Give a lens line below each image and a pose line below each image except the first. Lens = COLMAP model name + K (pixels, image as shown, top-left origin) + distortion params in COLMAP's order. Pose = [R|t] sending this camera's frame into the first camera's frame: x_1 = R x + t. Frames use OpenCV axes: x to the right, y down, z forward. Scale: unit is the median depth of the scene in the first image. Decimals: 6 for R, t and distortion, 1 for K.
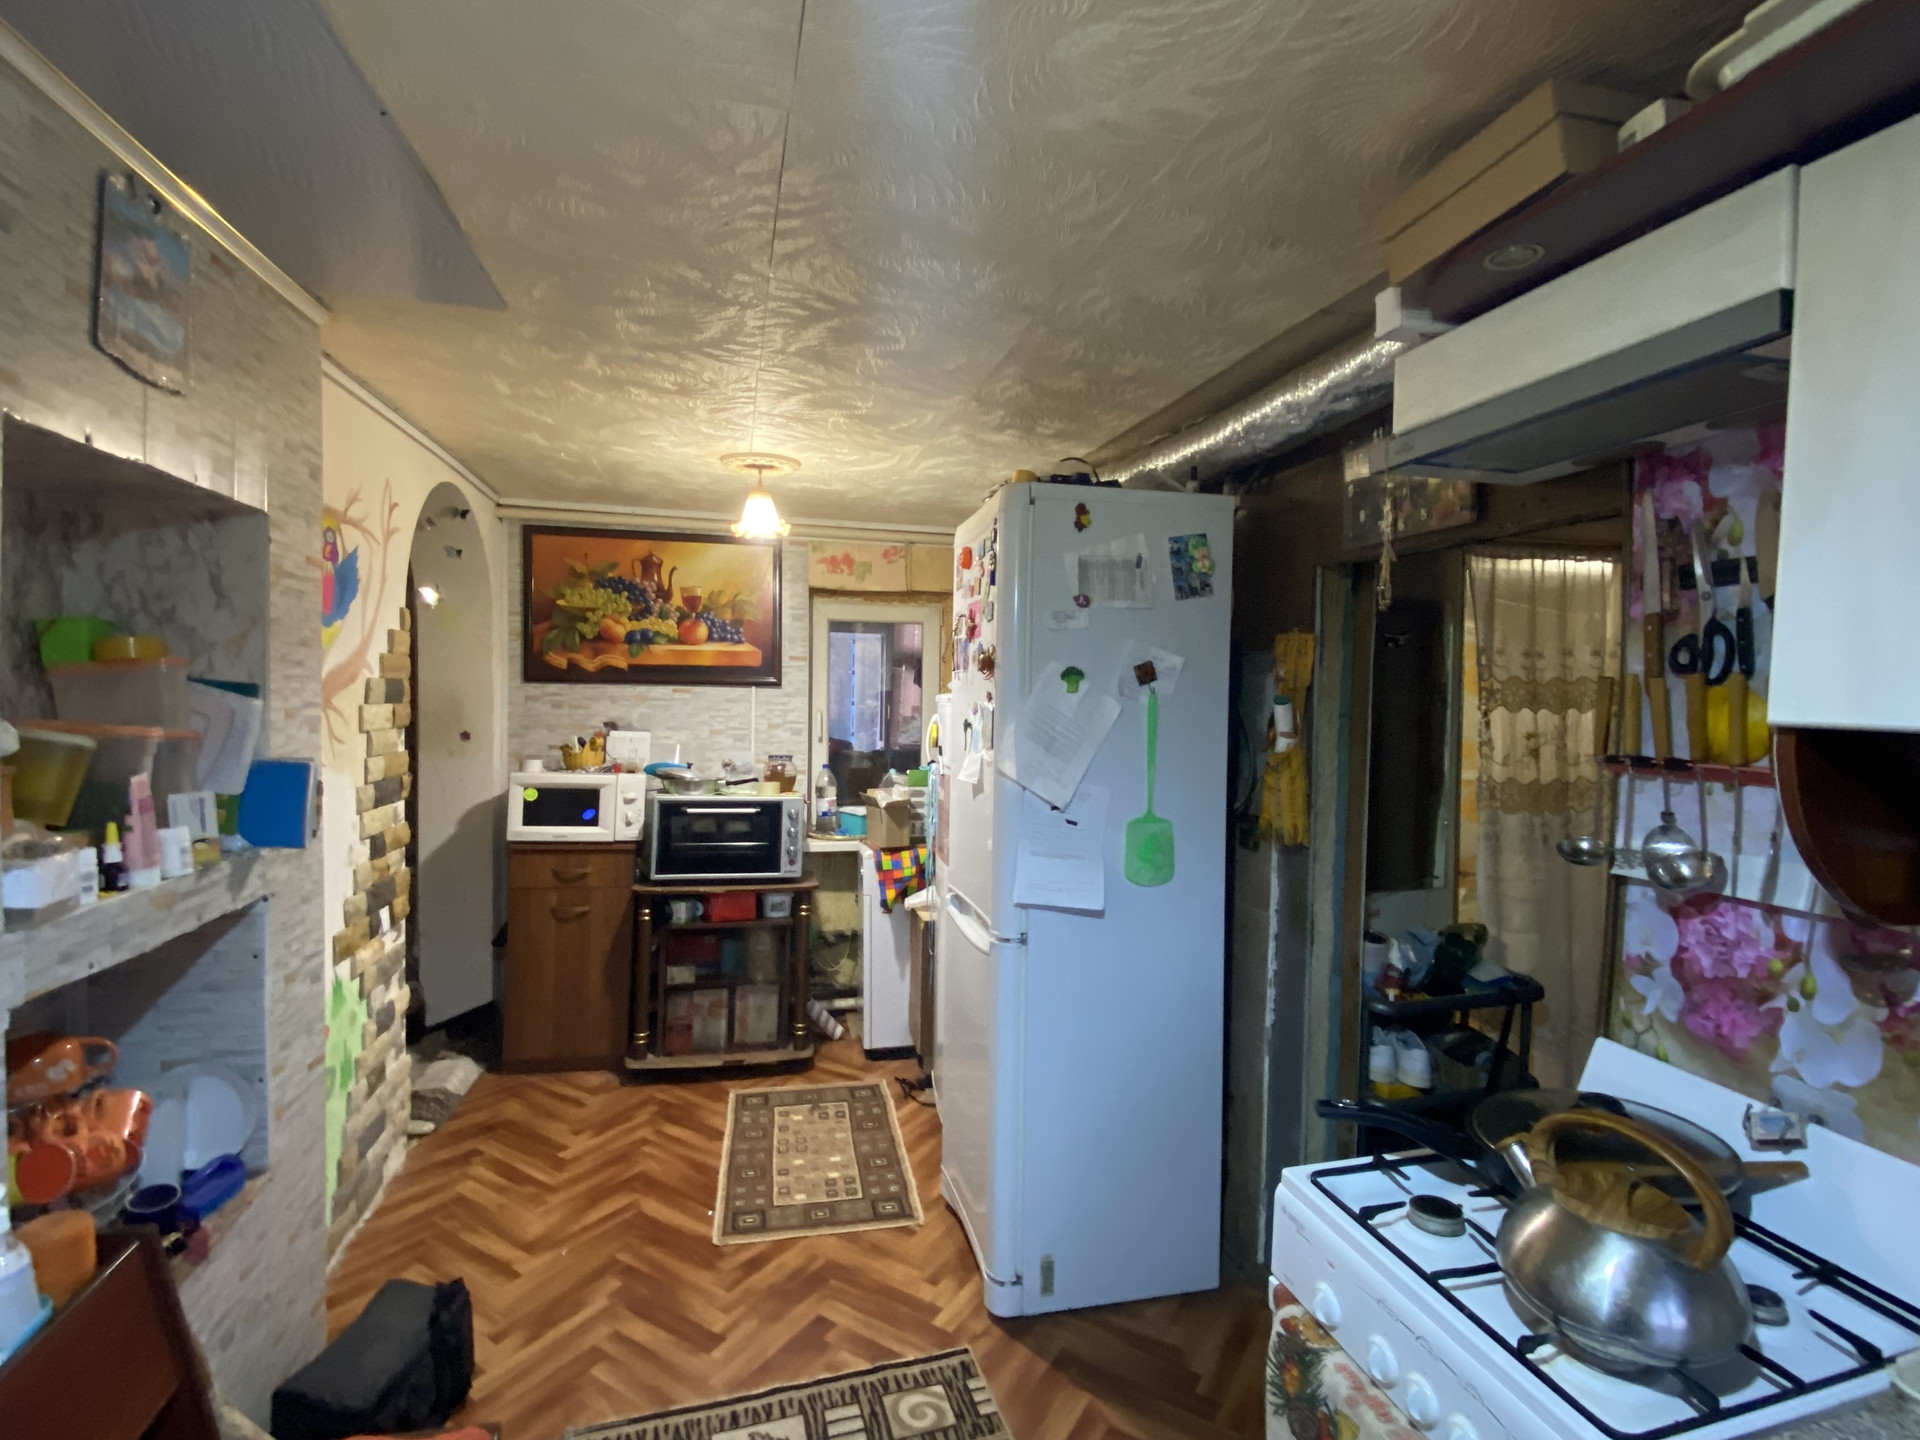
lens RADIAL K [[908.9, 0, 957.4], [0, 908.9, 715.8], [0, 0, 1]] dist [0.017068, -0.018059]
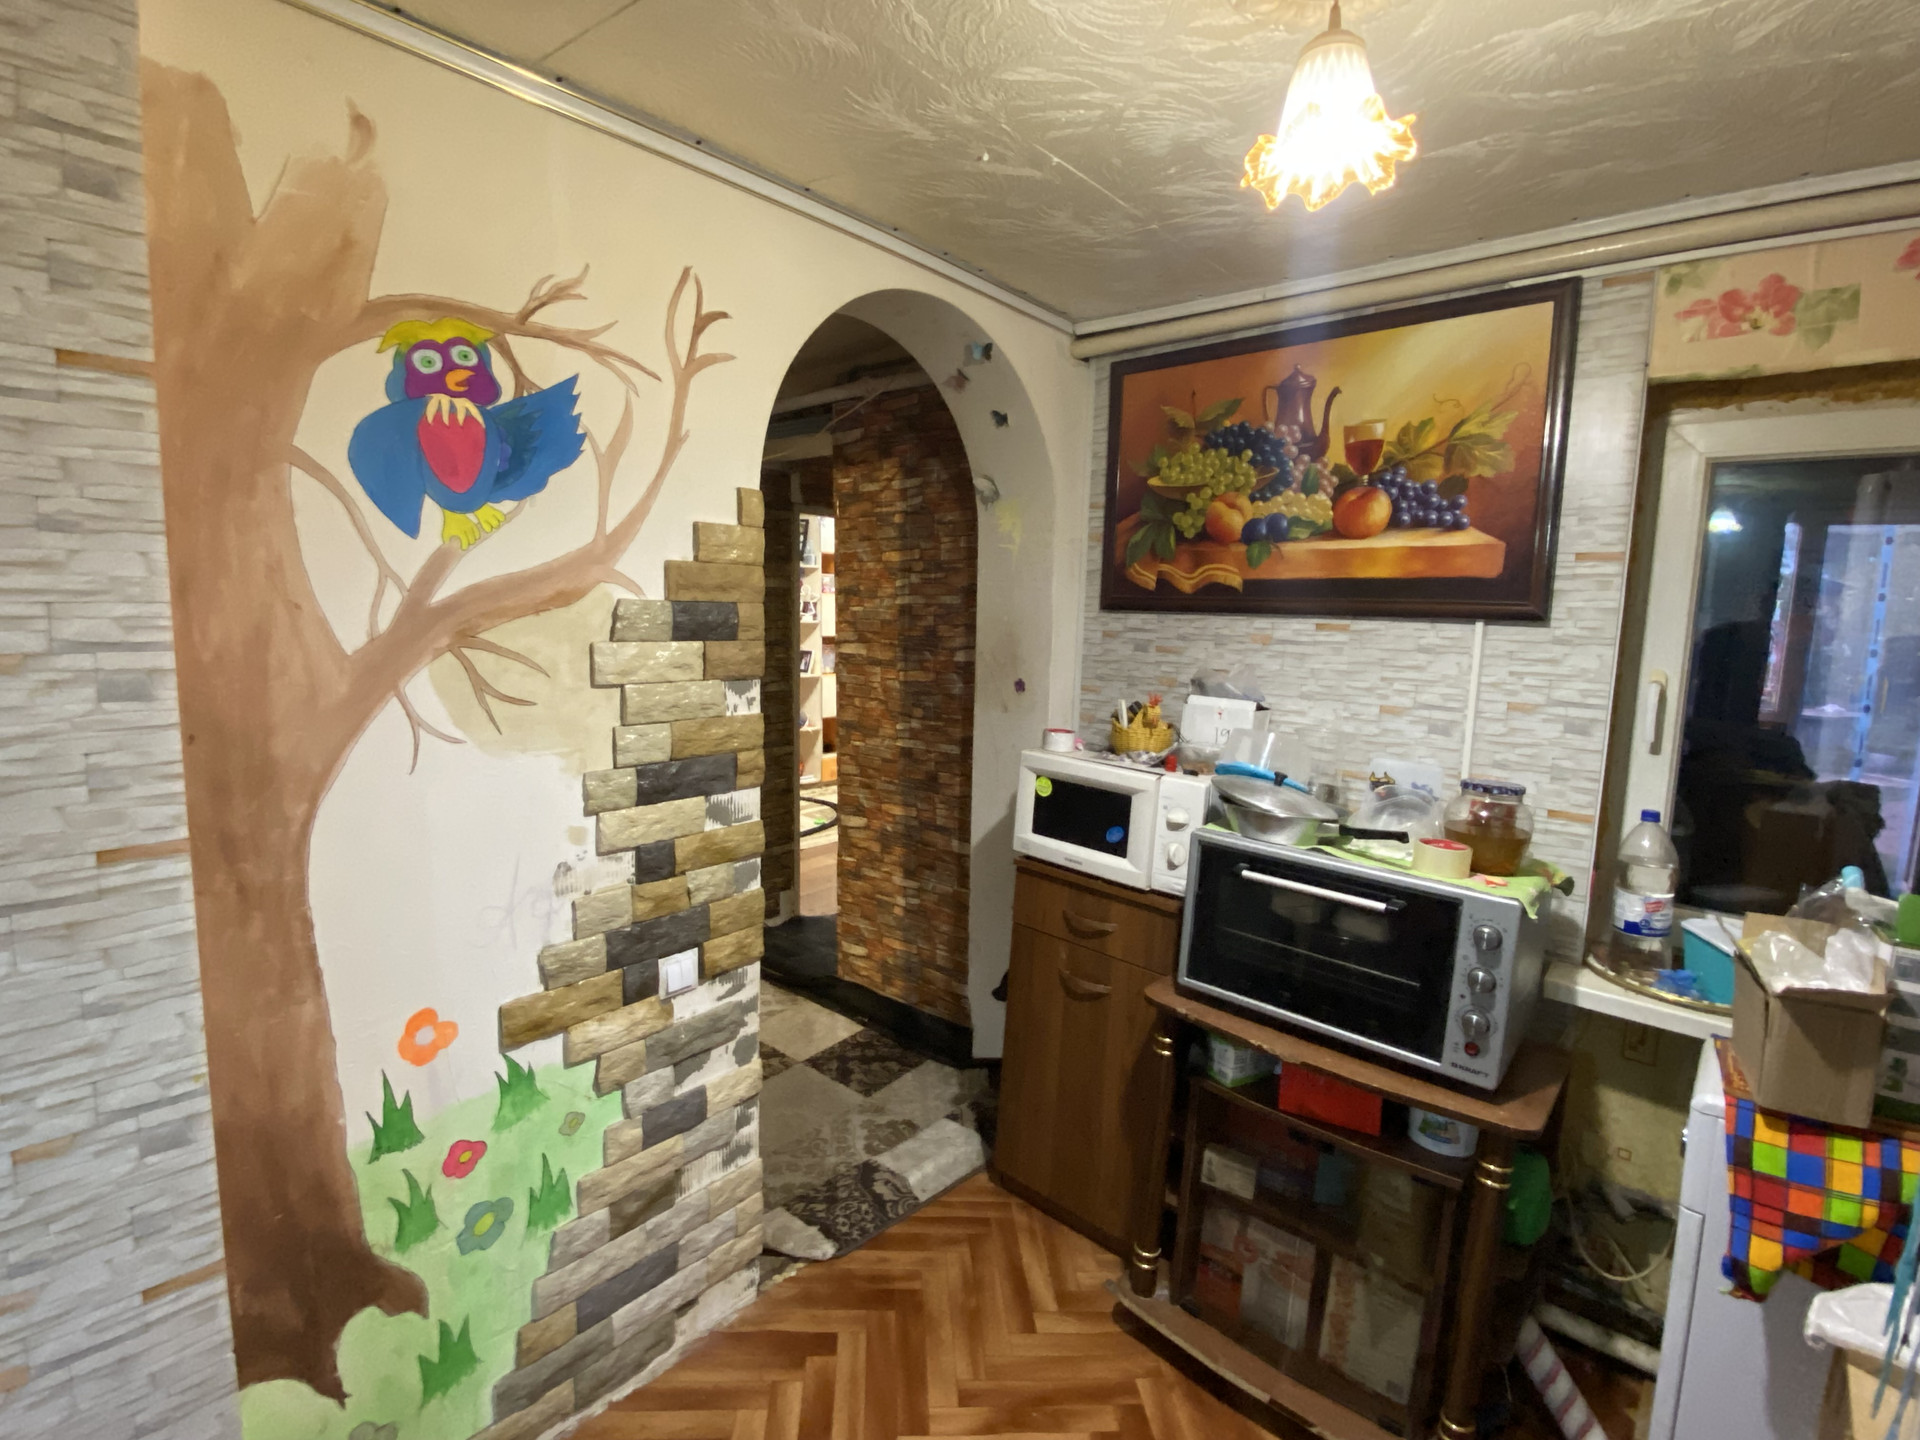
lens RADIAL K [[926.6, 0, 919.2], [0, 926.6, 722.3], [0, 0, 1]] dist [0.034160, -0.032012]
pose [[0.593734, 0.101042, -0.798292, -0.006157], [-0.036516, 0.994446, 0.098711, -0.017593], [0.803832, -0.029457, 0.594127, 0.488133]]
